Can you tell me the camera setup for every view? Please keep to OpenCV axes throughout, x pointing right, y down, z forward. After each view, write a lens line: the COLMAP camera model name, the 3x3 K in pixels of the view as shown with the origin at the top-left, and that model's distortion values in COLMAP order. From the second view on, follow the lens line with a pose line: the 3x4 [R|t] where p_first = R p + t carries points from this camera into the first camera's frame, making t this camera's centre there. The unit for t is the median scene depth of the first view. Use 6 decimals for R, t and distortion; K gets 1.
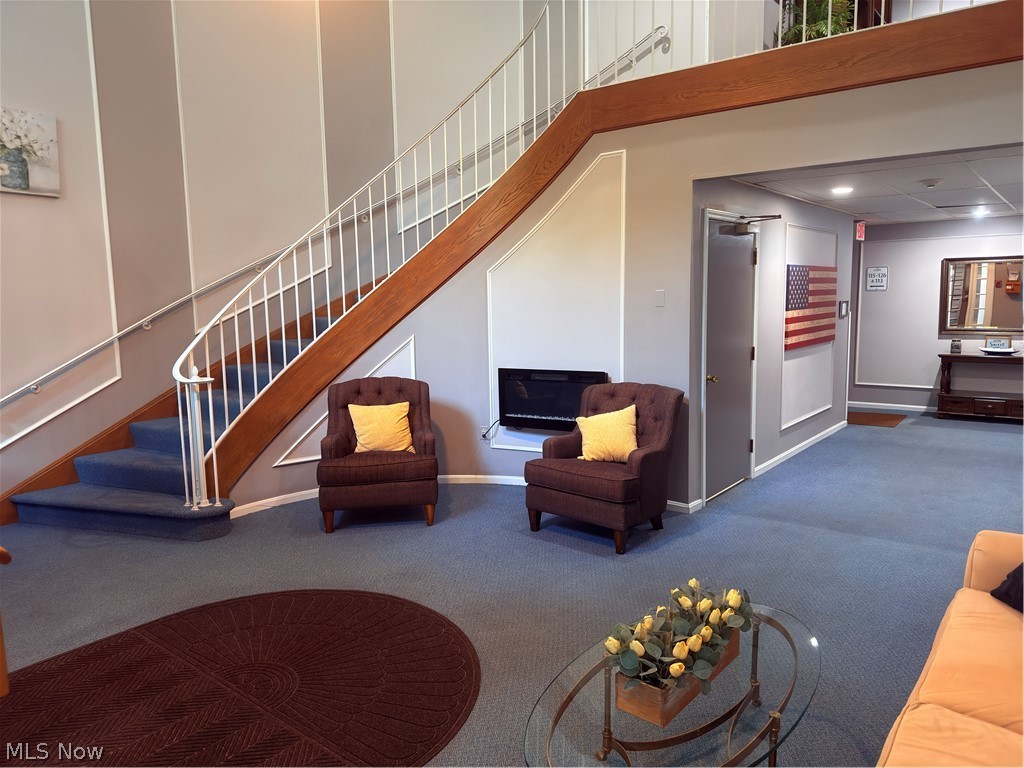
lens RADIAL K [[721.7, 0, 512.2], [0, 721.7, 385.4], [0, 0, 1]] dist [0.061457, -0.081238]
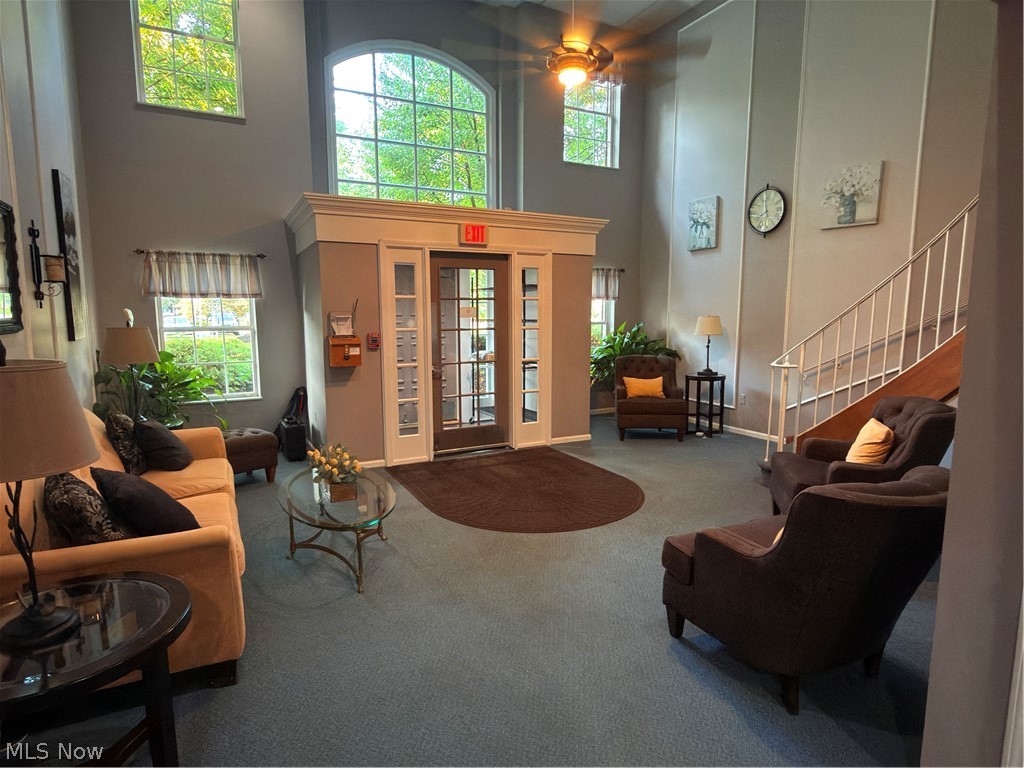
lens RADIAL K [[564.3, 0, 512.0], [0, 564.3, 384.0], [0, 0, 1]] dist [0.000112, 0.000095]
pose [[-0.407558, 0.130909, -0.903748, 0.619570], [-0.107372, 0.975937, 0.189786, -0.102922], [0.906845, 0.174386, -0.383695, 0.880526]]
